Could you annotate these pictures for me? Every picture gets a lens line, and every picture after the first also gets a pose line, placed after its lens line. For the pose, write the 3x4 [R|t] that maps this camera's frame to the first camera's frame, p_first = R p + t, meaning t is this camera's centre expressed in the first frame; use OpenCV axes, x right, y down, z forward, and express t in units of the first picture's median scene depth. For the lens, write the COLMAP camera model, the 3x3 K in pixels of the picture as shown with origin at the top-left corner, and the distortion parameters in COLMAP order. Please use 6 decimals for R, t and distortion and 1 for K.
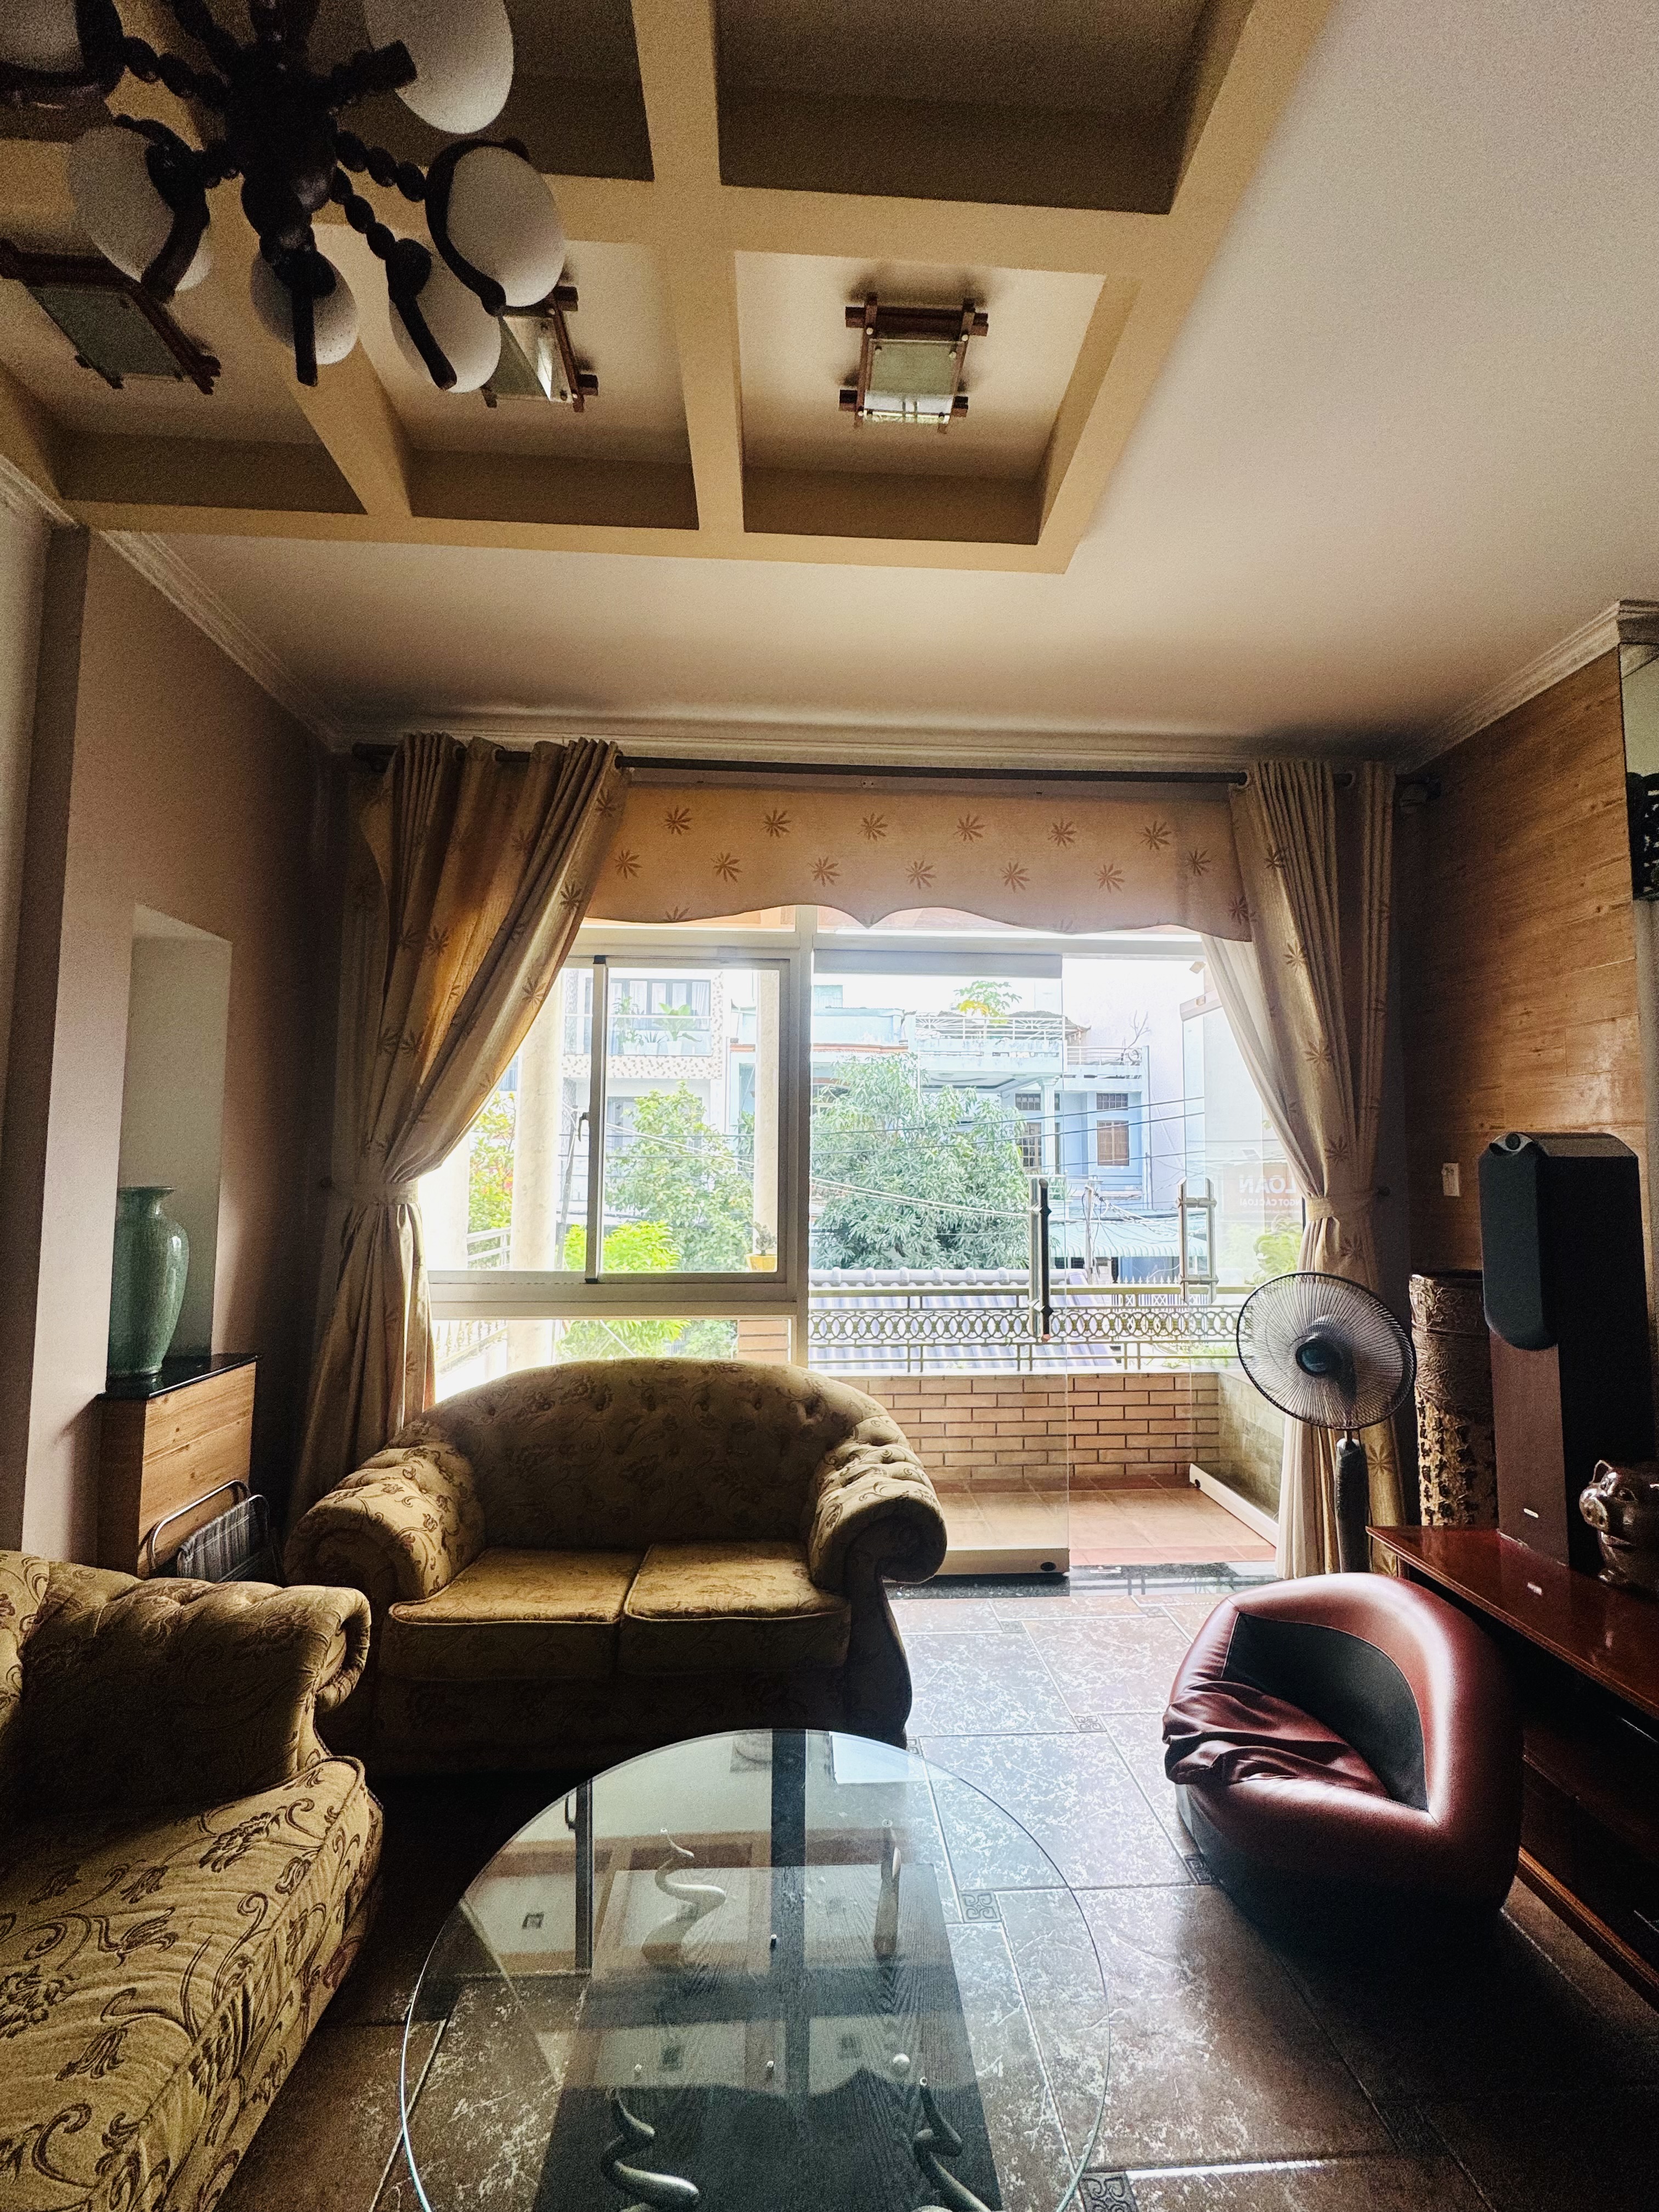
lens RADIAL K [[886.4, 0, 829.2], [0, 886.4, 1112.1], [0, 0, 1]] dist [0.003900, -0.001359]
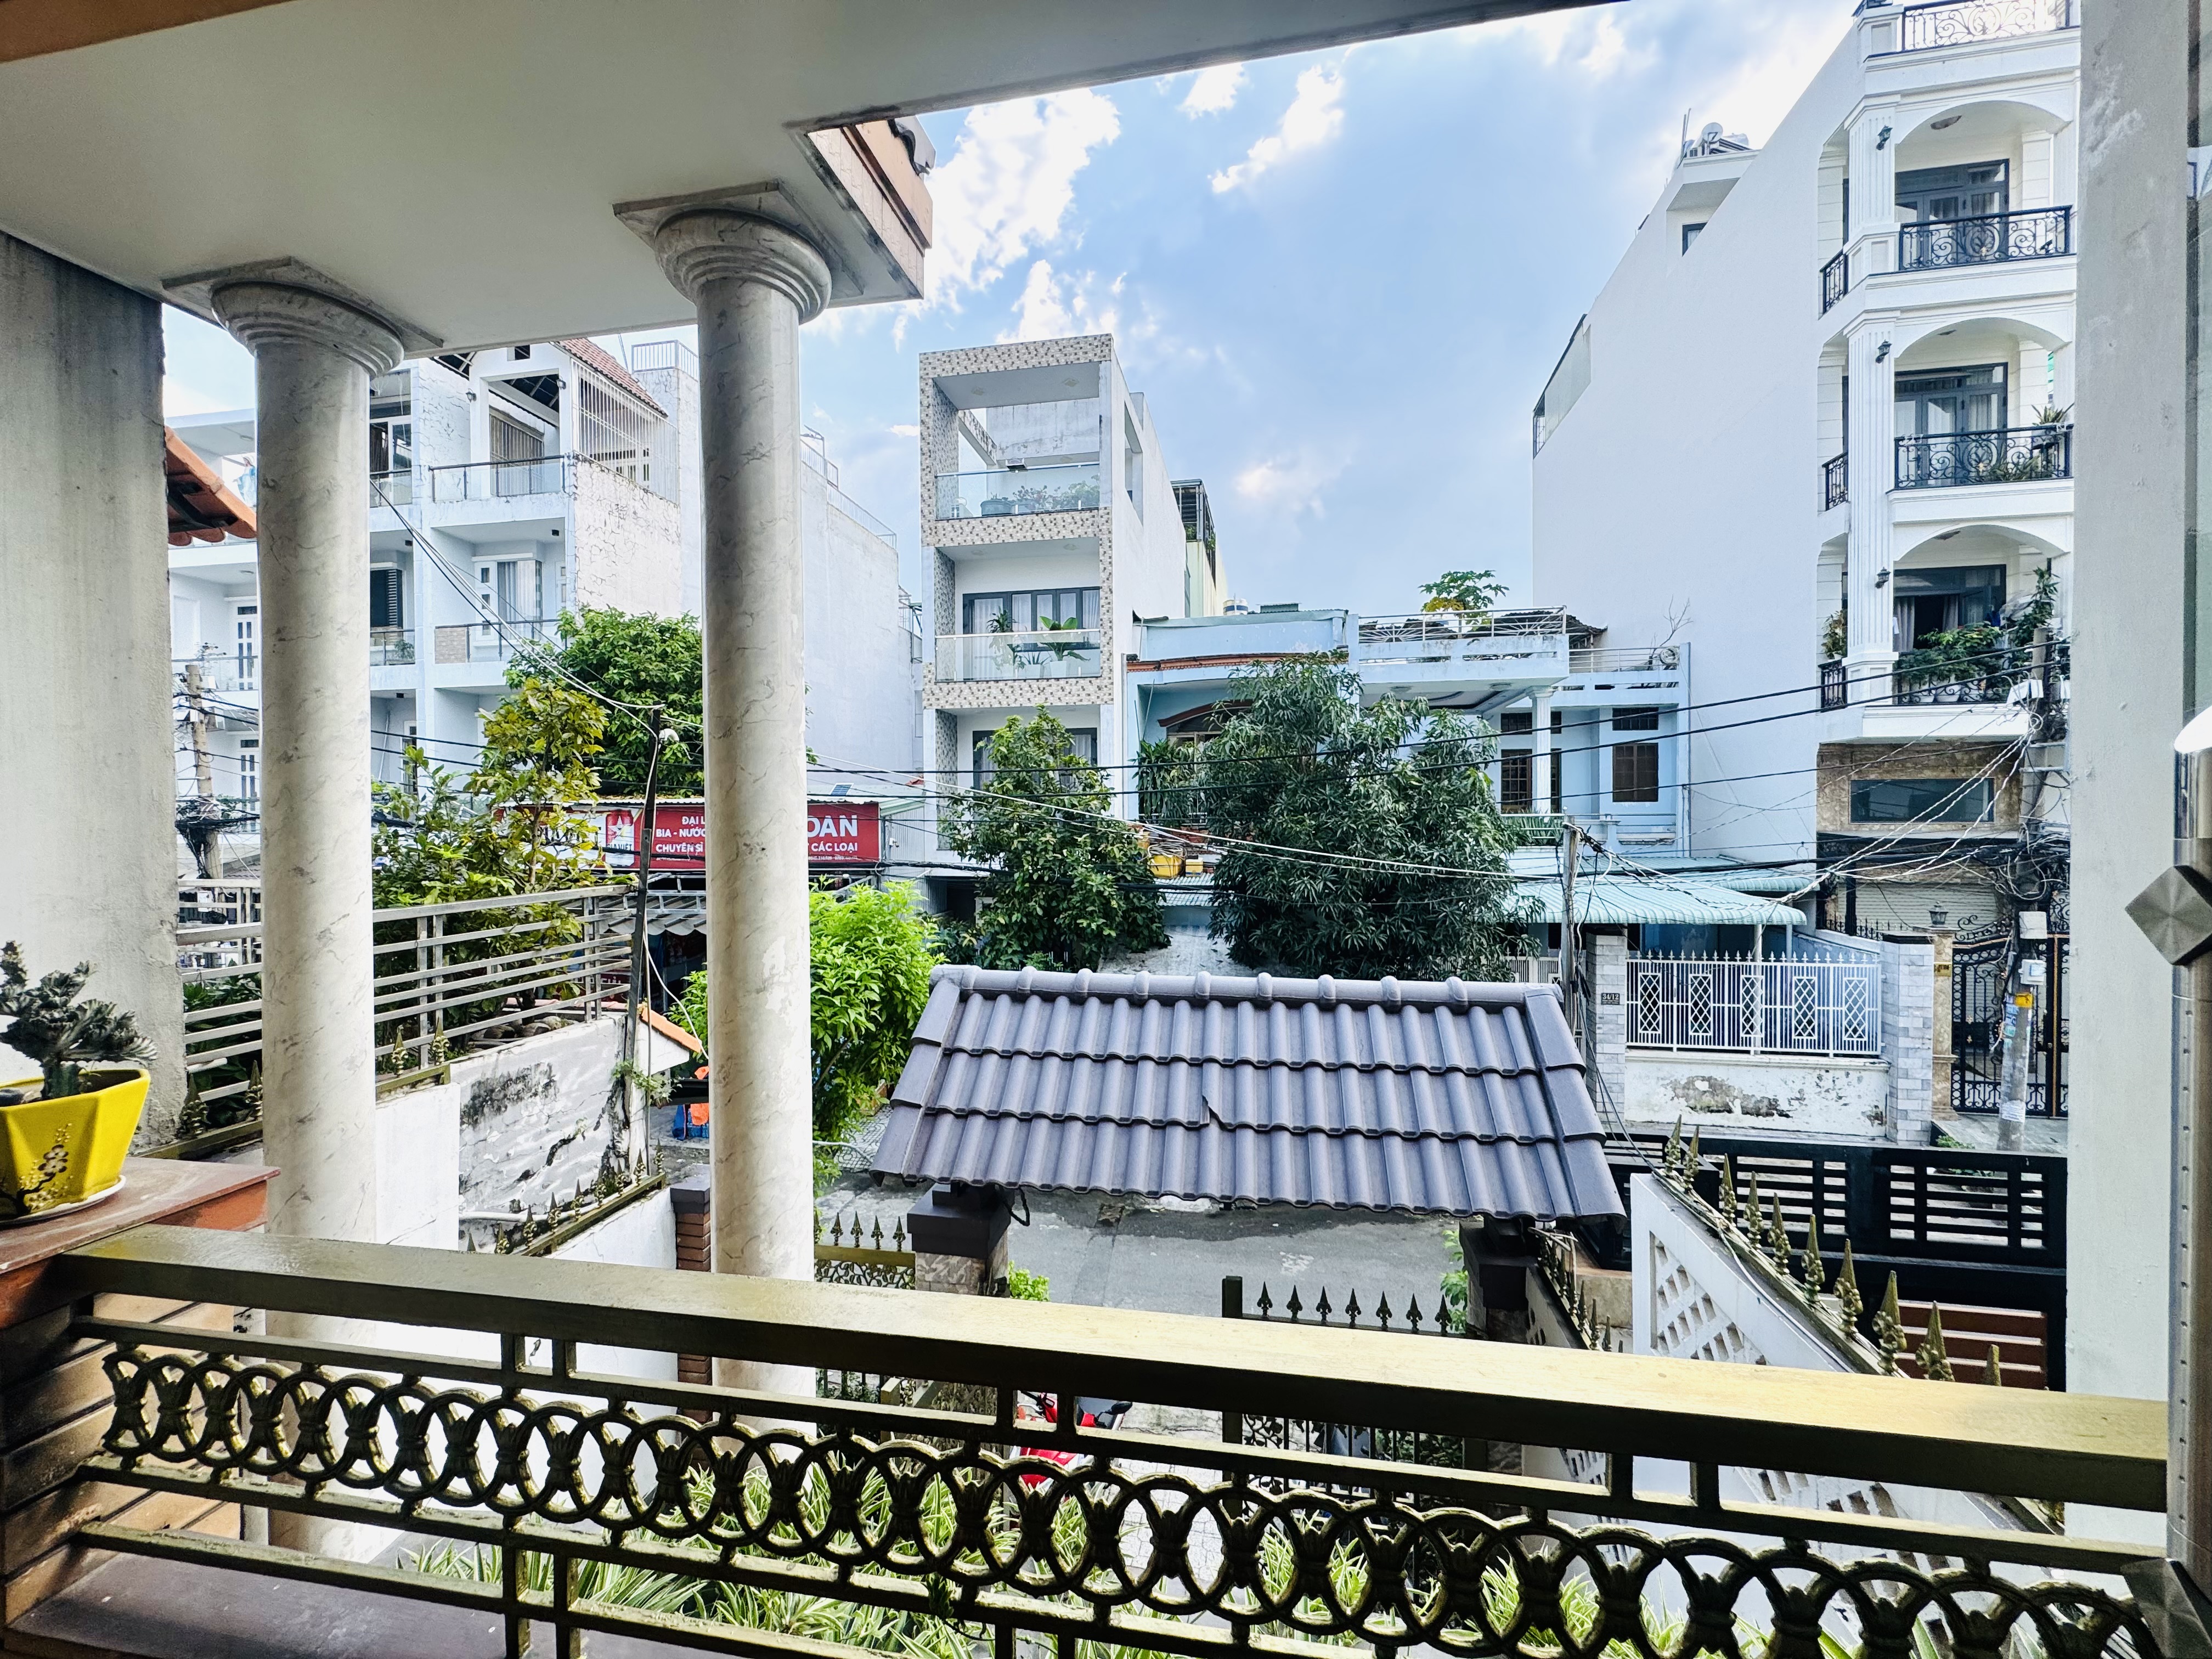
lens RADIAL K [[886.4, 0, 1115.8], [0, 886.4, 825.5], [0, 0, 1]] dist [0.003900, -0.001359]
pose [[0.974197, -0.010408, -0.225458, 0.065912], [0.026746, 0.997221, 0.069535, 0.018105], [0.224108, -0.073770, 0.971768, 0.181168]]
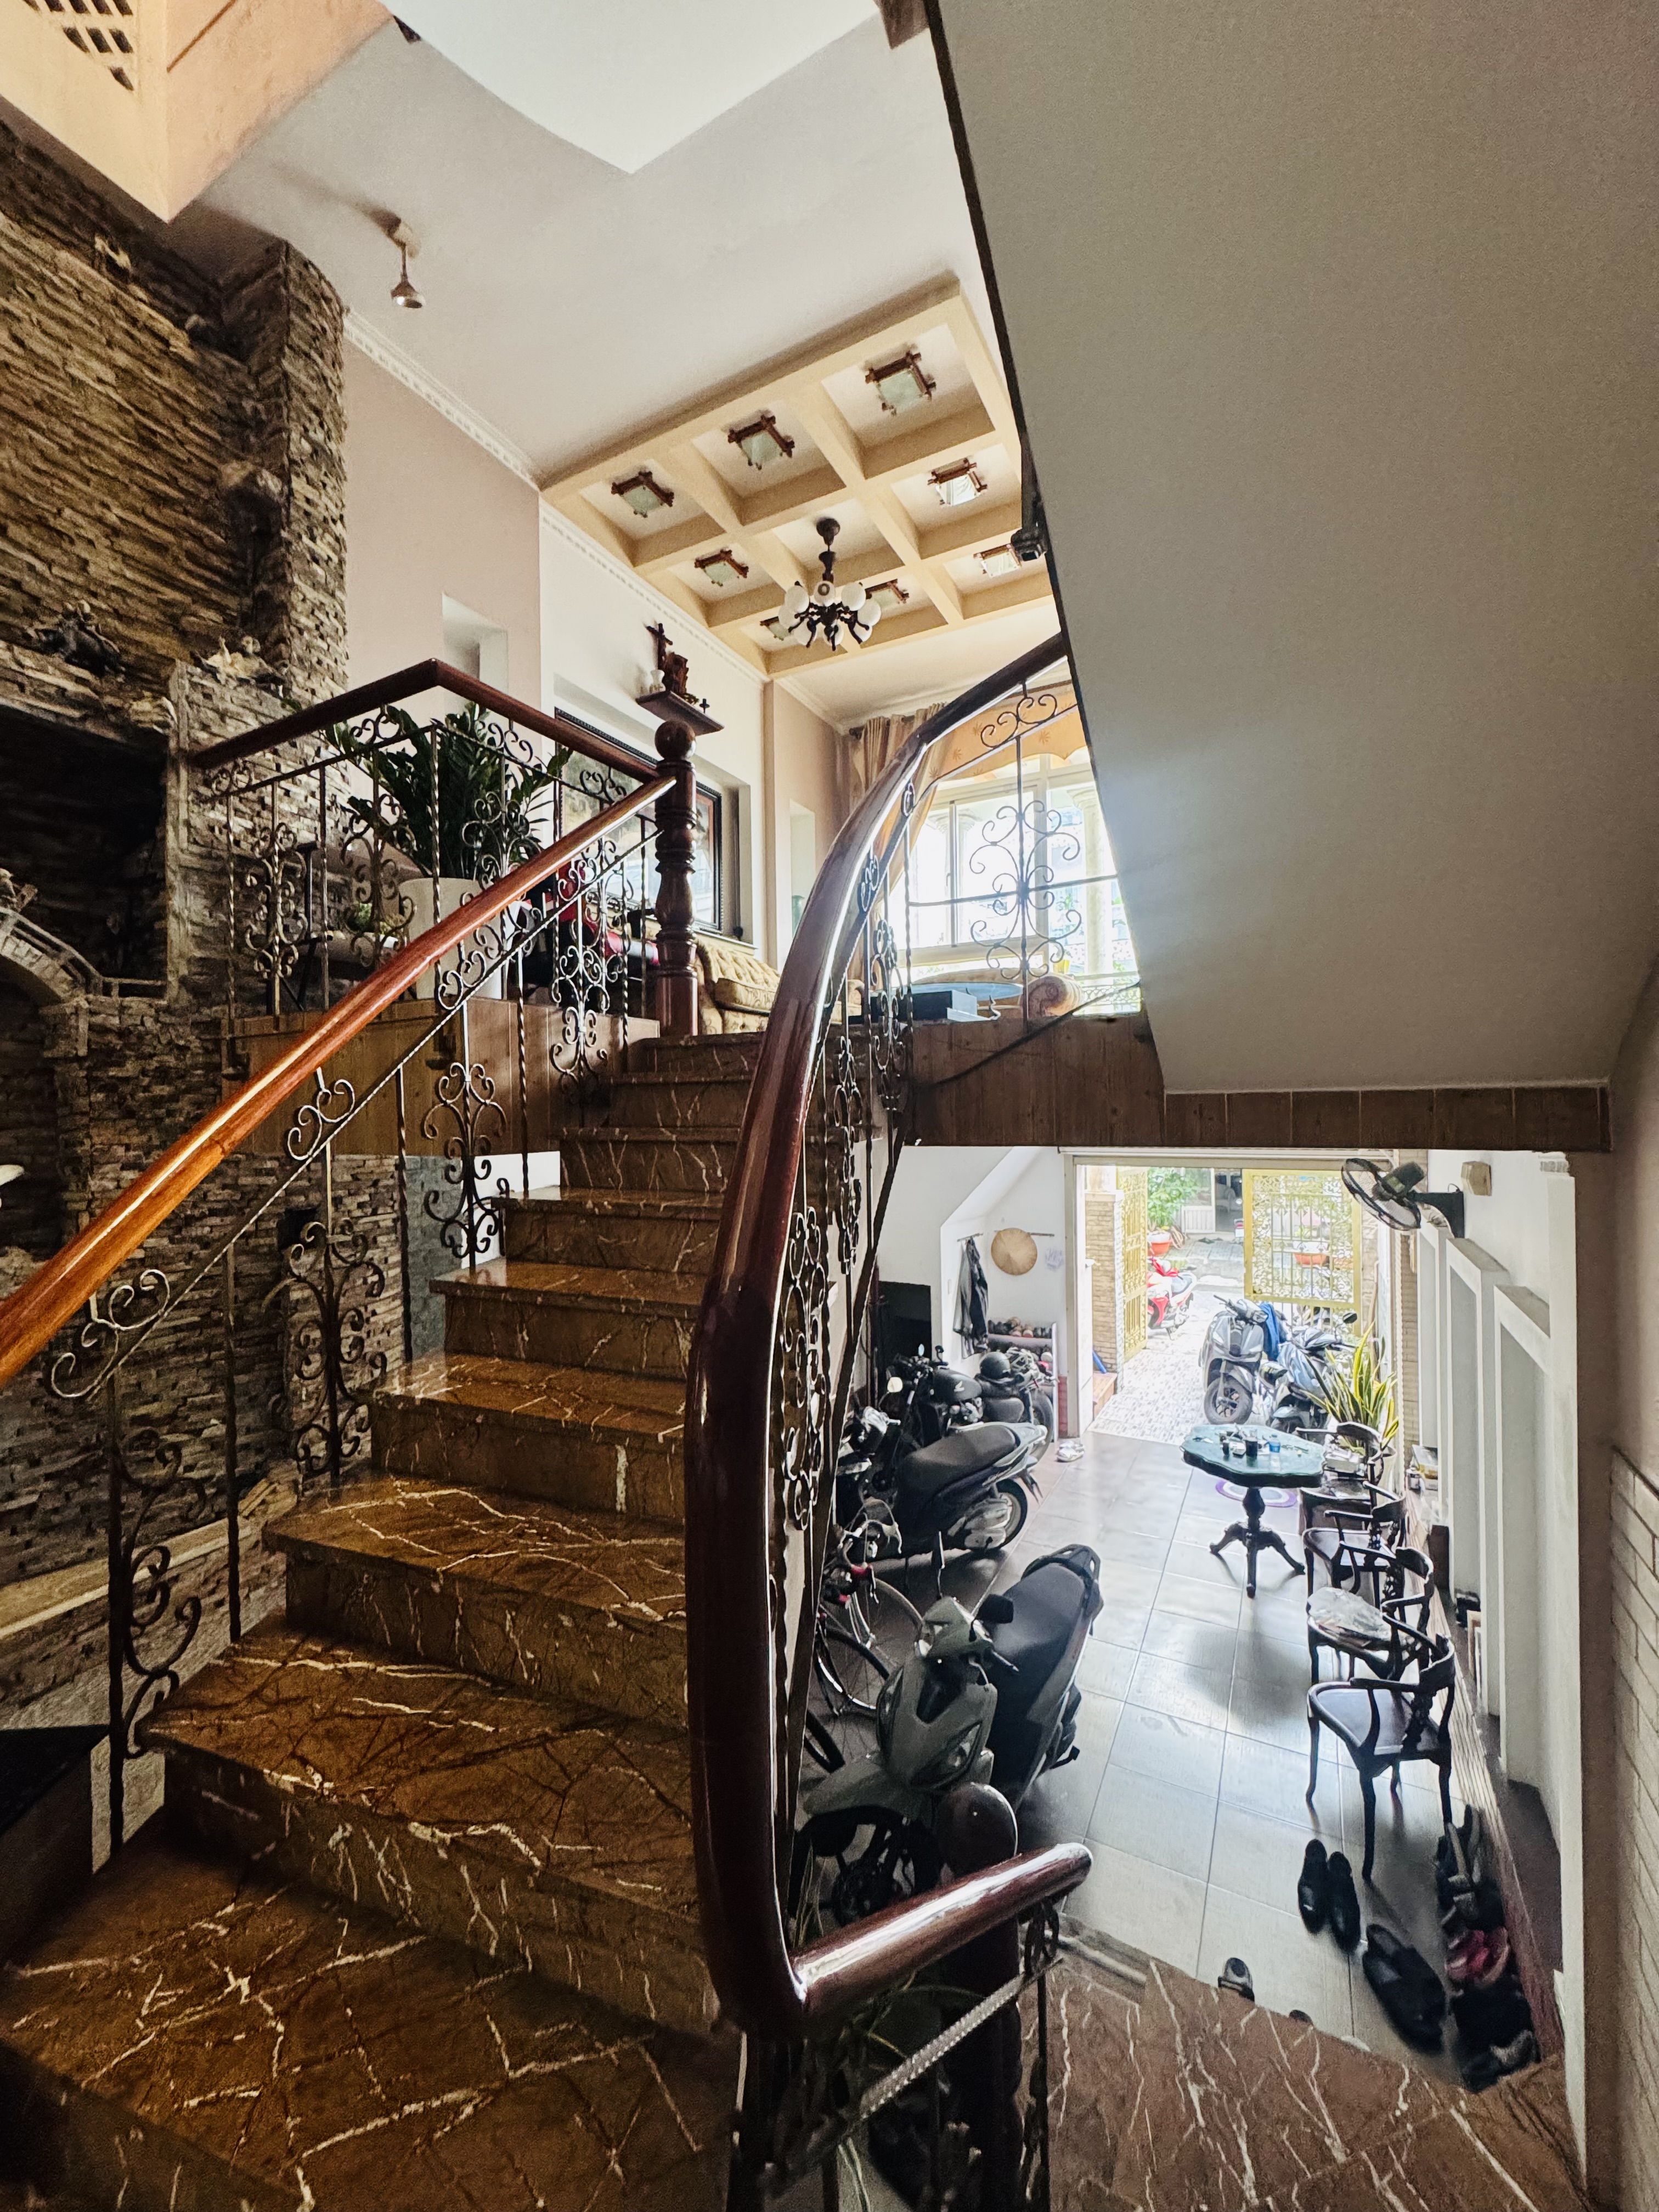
lens RADIAL K [[886.4, 0, 829.6], [0, 886.4, 1107.0], [0, 0, 1]] dist [0.003900, -0.001359]
pose [[0.854853, -0.015065, -0.518651, 0.678001], [0.050627, 0.997231, 0.054479, 0.495114], [0.516394, -0.072829, 0.853249, -1.204574]]
